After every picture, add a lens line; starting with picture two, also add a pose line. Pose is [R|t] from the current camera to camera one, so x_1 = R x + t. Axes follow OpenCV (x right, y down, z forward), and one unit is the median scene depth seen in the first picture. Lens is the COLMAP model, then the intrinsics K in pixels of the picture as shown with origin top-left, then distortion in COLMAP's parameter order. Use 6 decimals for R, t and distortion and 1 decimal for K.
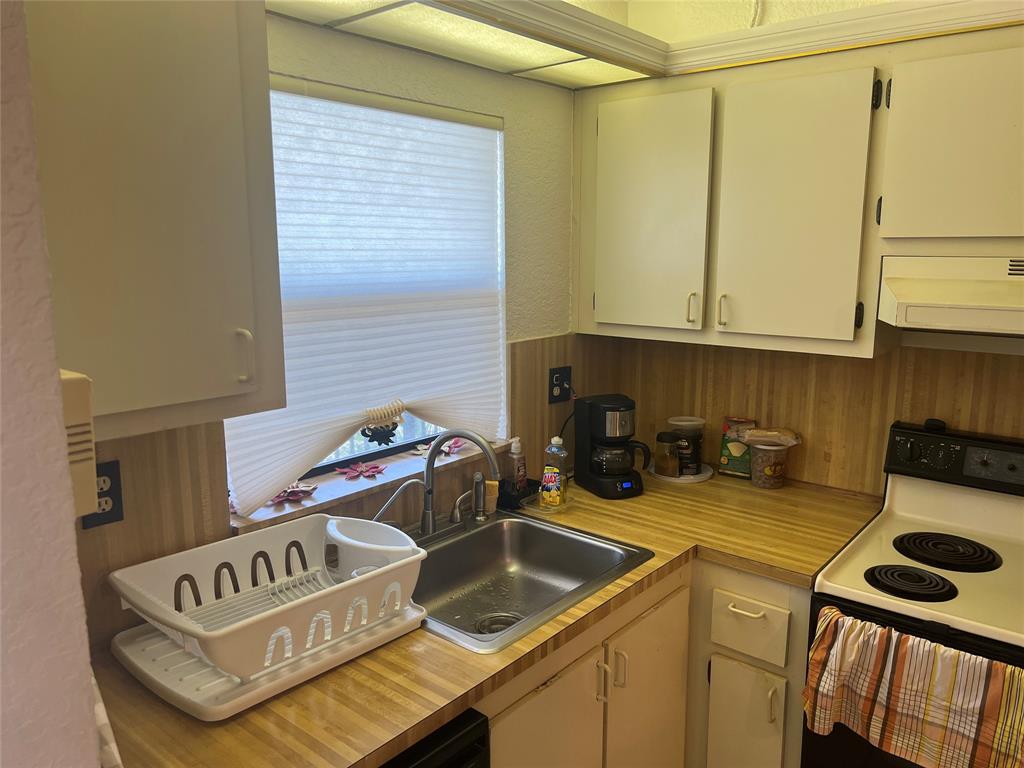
lens RADIAL K [[766.5, 0, 518.9], [0, 766.5, 386.2], [0, 0, 1]] dist [0.057835, -0.071653]
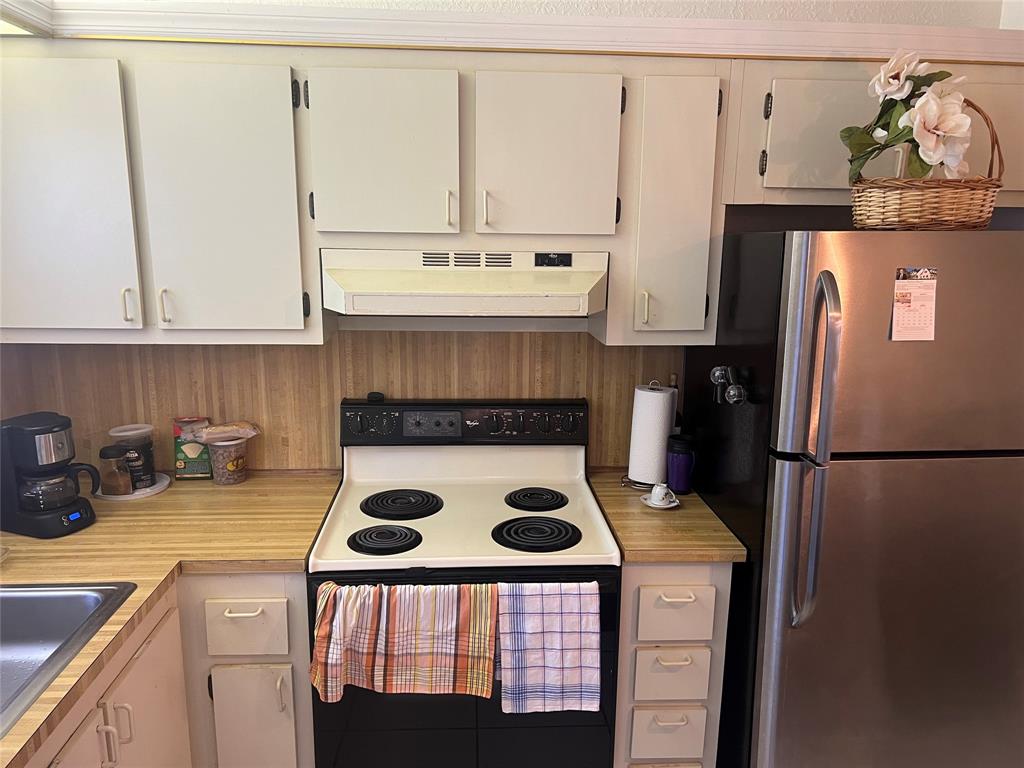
lens RADIAL K [[766.5, 0, 510.8], [0, 766.5, 391.8], [0, 0, 1]] dist [0.057835, -0.071653]
pose [[0.730611, -0.132984, 0.669719, -0.075360], [0.112890, 0.990878, 0.073602, -0.020052], [-0.673397, 0.021830, 0.738959, 0.038290]]
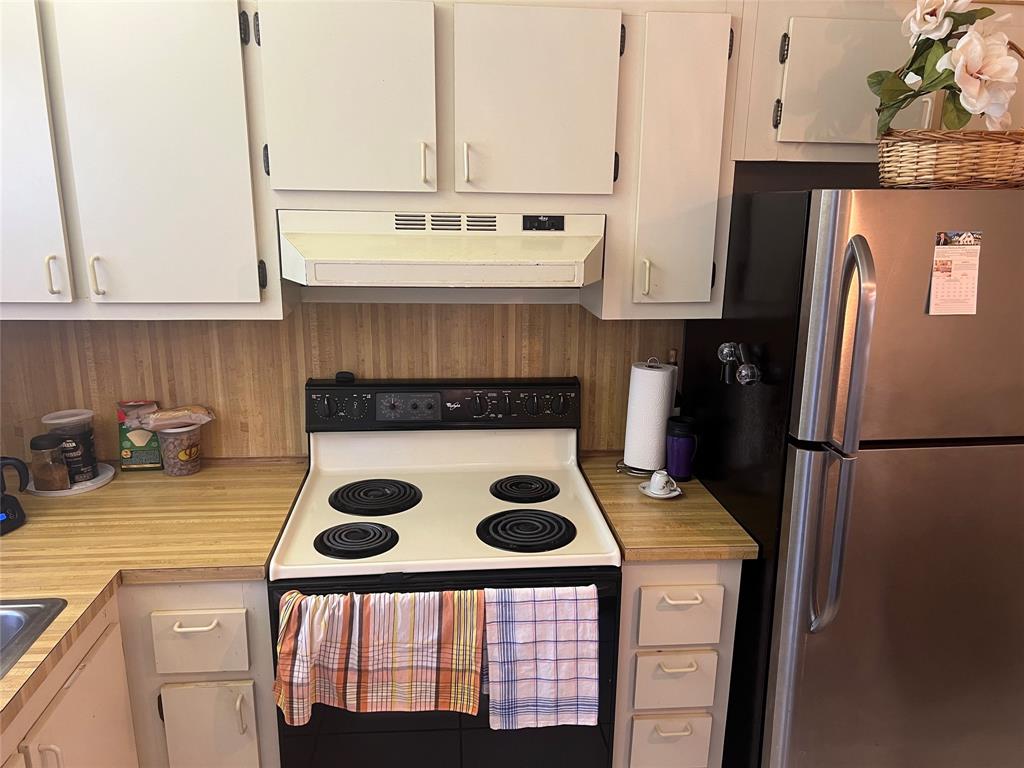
lens RADIAL K [[766.5, 0, 515.9], [0, 766.5, 393.0], [0, 0, 1]] dist [0.057835, -0.071653]
pose [[0.704482, -0.167220, 0.689741, -0.007228], [0.115755, 0.985906, 0.120793, -0.028436], [-0.700218, -0.005255, 0.713910, 0.127158]]
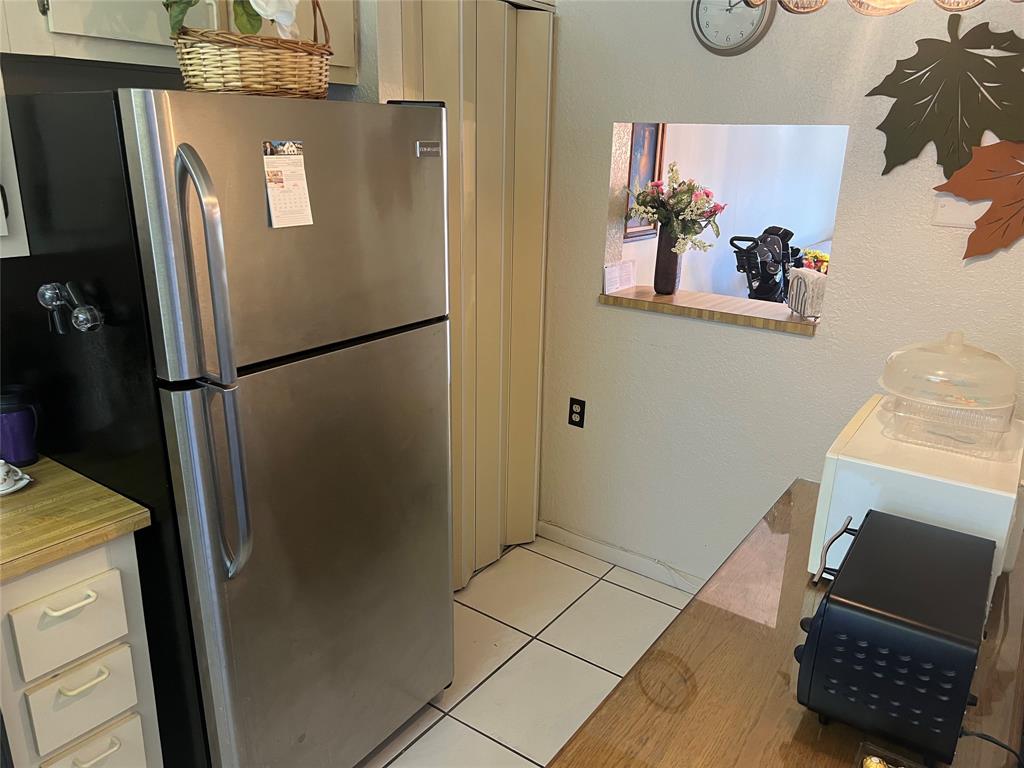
lens RADIAL K [[766.5, 0, 521.9], [0, 766.5, 387.5], [0, 0, 1]] dist [0.057835, -0.071653]
pose [[-0.069053, -0.308139, 0.948832, 0.045411], [0.152966, 0.936585, 0.315294, -0.019395], [-0.985816, 0.166911, -0.017539, 0.188032]]
